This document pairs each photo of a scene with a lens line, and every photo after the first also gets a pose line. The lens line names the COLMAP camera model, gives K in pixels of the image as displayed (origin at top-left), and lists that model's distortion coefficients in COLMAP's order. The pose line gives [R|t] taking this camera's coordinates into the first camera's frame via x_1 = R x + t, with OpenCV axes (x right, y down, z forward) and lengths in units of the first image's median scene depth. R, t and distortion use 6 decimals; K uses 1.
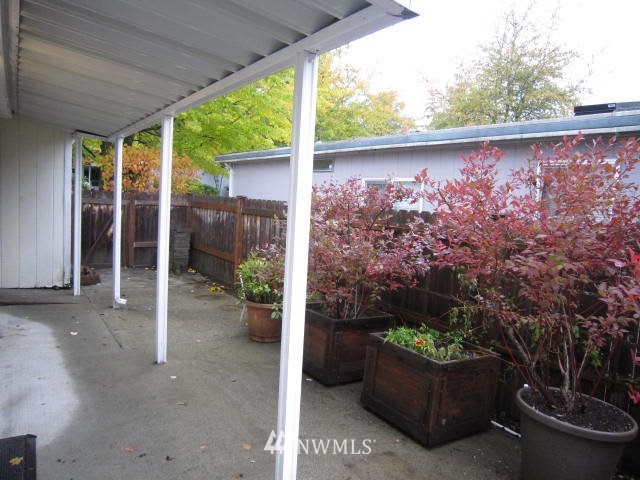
lens RADIAL K [[452.8, 0, 320.6], [0, 452.8, 240.1], [0, 0, 1]] dist [-0.060529, 0.017663]
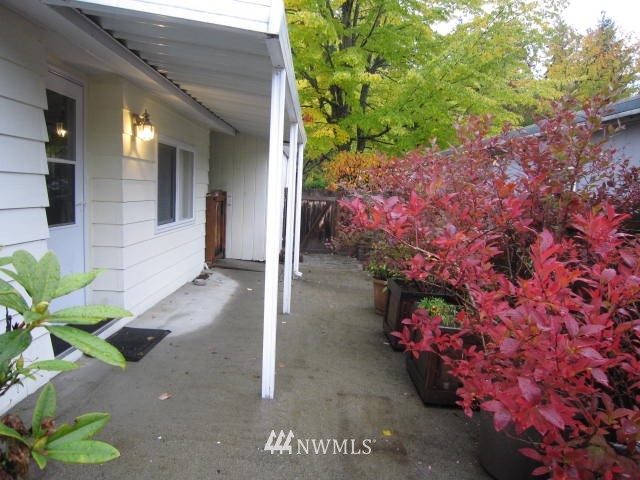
lens RADIAL K [[452.8, 0, 318.1], [0, 452.8, 240.1], [0, 0, 1]] dist [-0.060529, 0.017663]
pose [[0.834096, 0.043878, -0.549872, 0.293713], [-0.051554, 0.998669, 0.001490, 0.037479], [0.549206, 0.027105, 0.835247, -0.032123]]
